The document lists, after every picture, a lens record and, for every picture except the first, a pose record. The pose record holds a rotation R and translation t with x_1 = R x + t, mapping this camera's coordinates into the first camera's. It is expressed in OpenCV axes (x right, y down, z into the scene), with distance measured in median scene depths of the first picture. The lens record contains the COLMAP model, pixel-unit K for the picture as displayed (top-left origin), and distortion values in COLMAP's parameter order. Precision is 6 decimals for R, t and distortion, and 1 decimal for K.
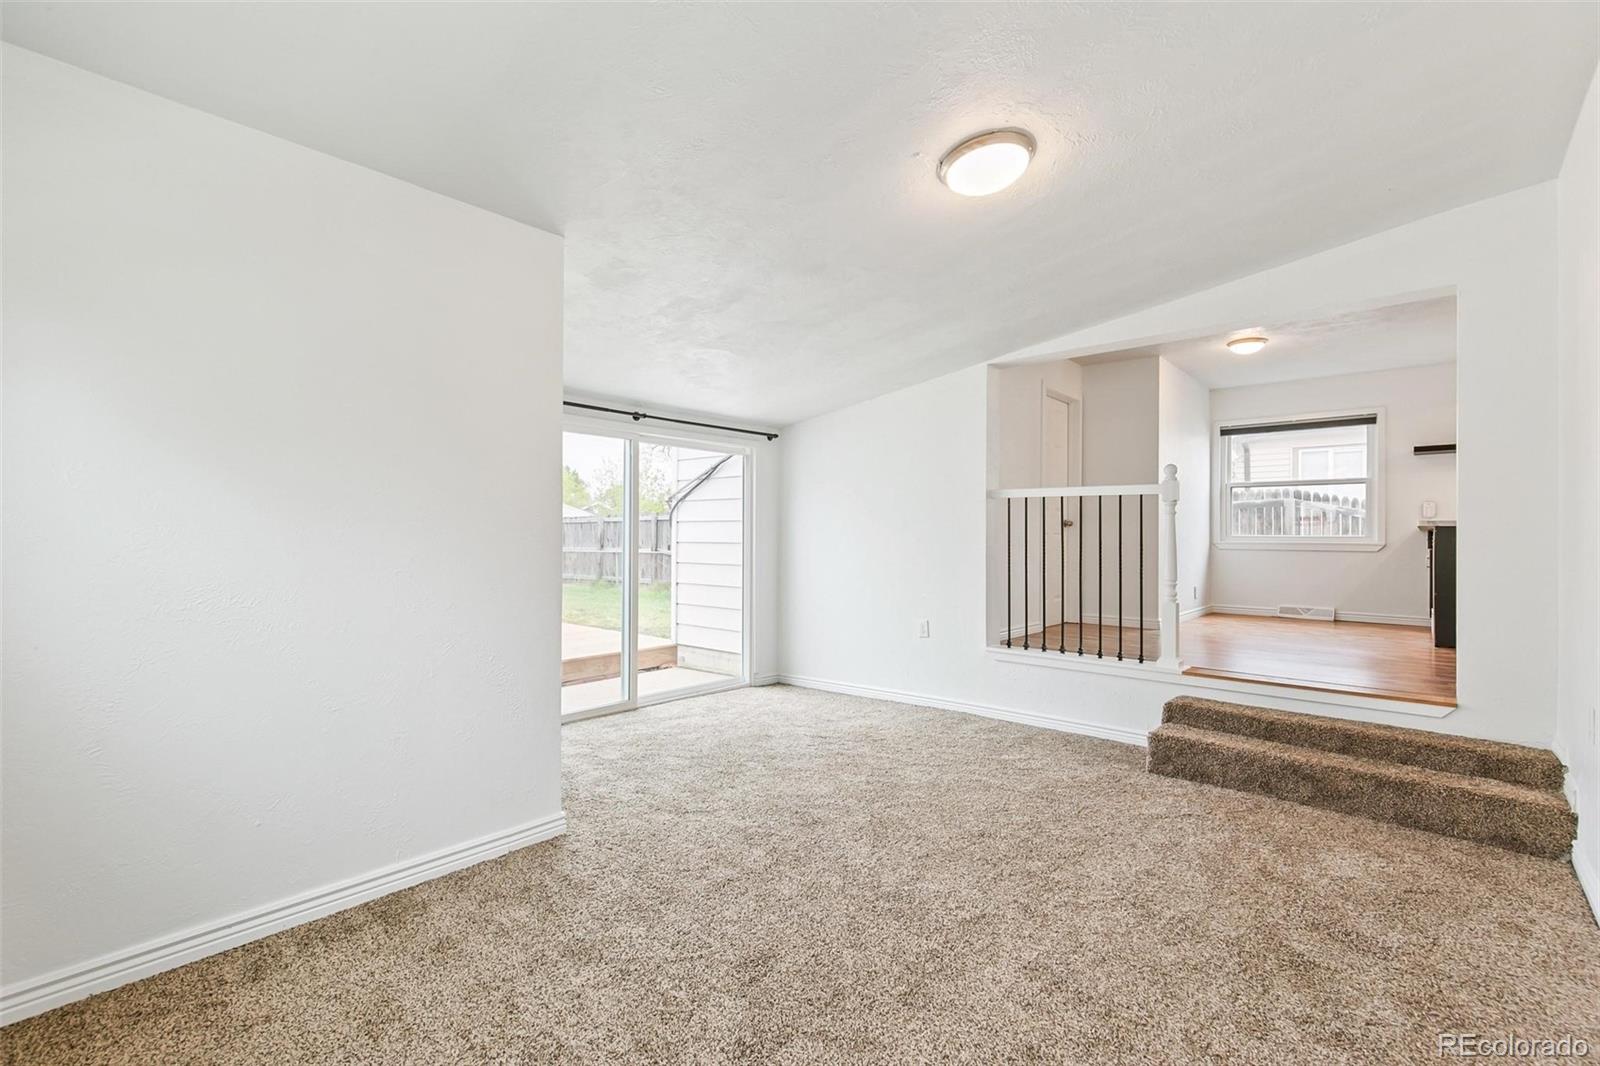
lens RADIAL K [[722.2, 0, 810.4], [0, 722.2, 530.7], [0, 0, 1]] dist [0.003143, -0.000168]
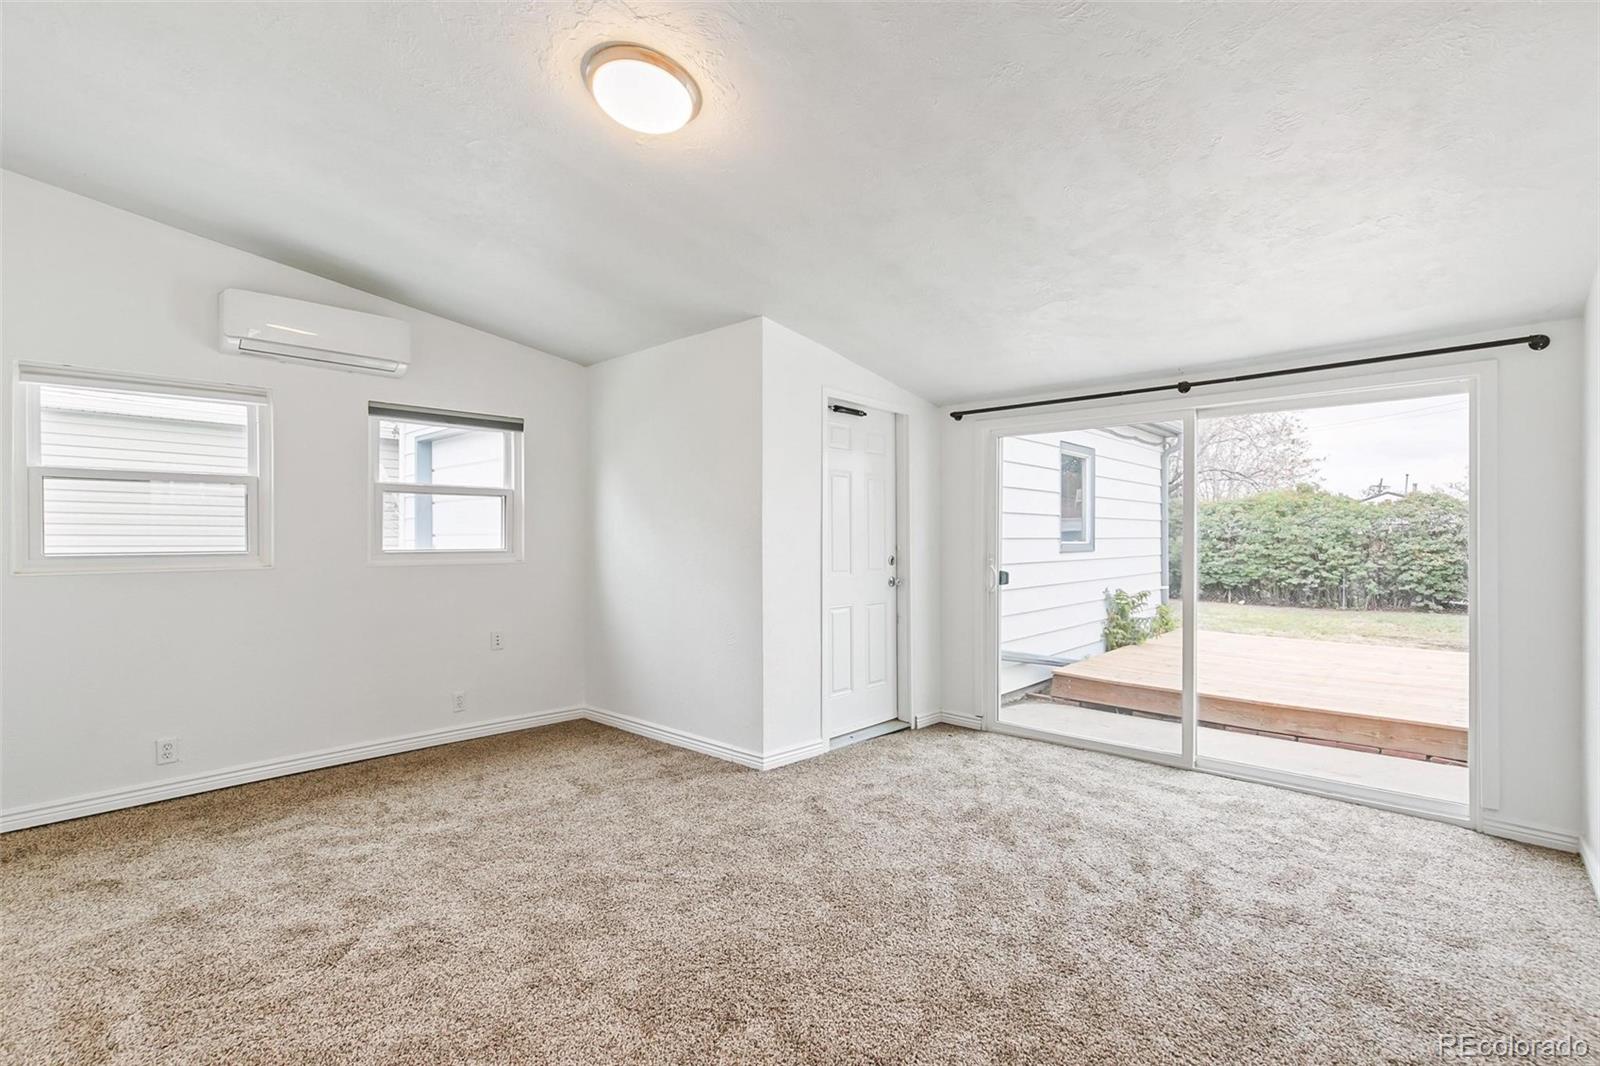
lens RADIAL K [[737.1, 0, 803.1], [0, 737.1, 554.5], [0, 0, 1]] dist [0.002644, 0.000333]
pose [[-0.019354, 0.010525, -0.999757, 0.410356], [0.002643, 0.999942, 0.010476, 0.006656], [0.999809, -0.002440, -0.019381, 0.459692]]
